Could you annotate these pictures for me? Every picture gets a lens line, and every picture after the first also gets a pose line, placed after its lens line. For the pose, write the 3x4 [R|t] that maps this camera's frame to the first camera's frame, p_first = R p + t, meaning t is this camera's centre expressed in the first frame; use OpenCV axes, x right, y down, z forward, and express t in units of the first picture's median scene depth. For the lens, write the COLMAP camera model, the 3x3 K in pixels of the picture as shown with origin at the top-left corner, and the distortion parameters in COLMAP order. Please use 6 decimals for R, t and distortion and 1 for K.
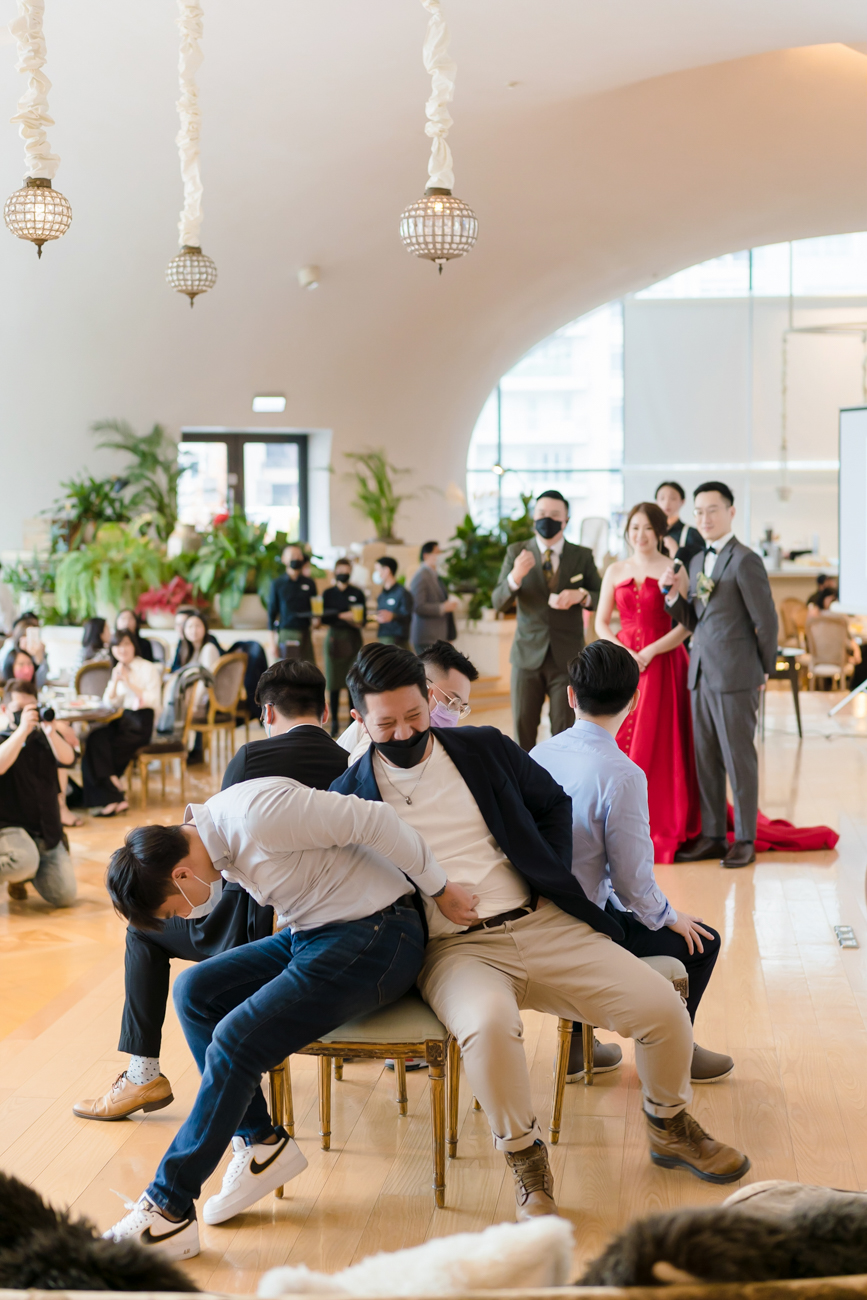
lens RADIAL K [[1988.6, 0, 433.5], [0, 1988.6, 650.0], [0, 0, 1]] dist [0.017045, -0.010836]
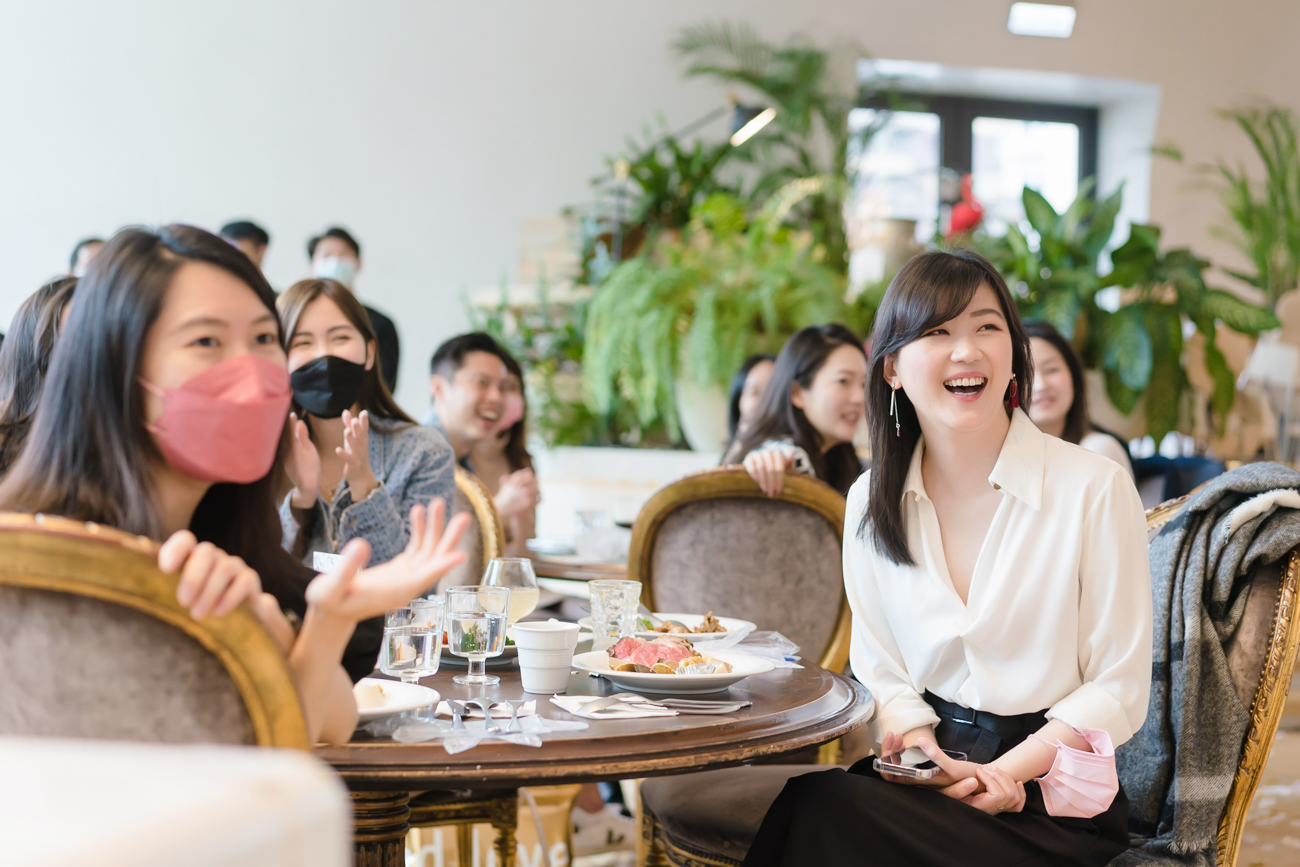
lens RADIAL K [[1988.6, 0, 650.0], [0, 1988.6, 433.5], [0, 0, 1]] dist [0.017045, -0.010836]
pose [[0.986645, 0.027795, -0.160494, -0.107402], [-0.039454, 0.996772, -0.069918, 0.014140], [0.158032, 0.075317, 0.984557, 0.584380]]
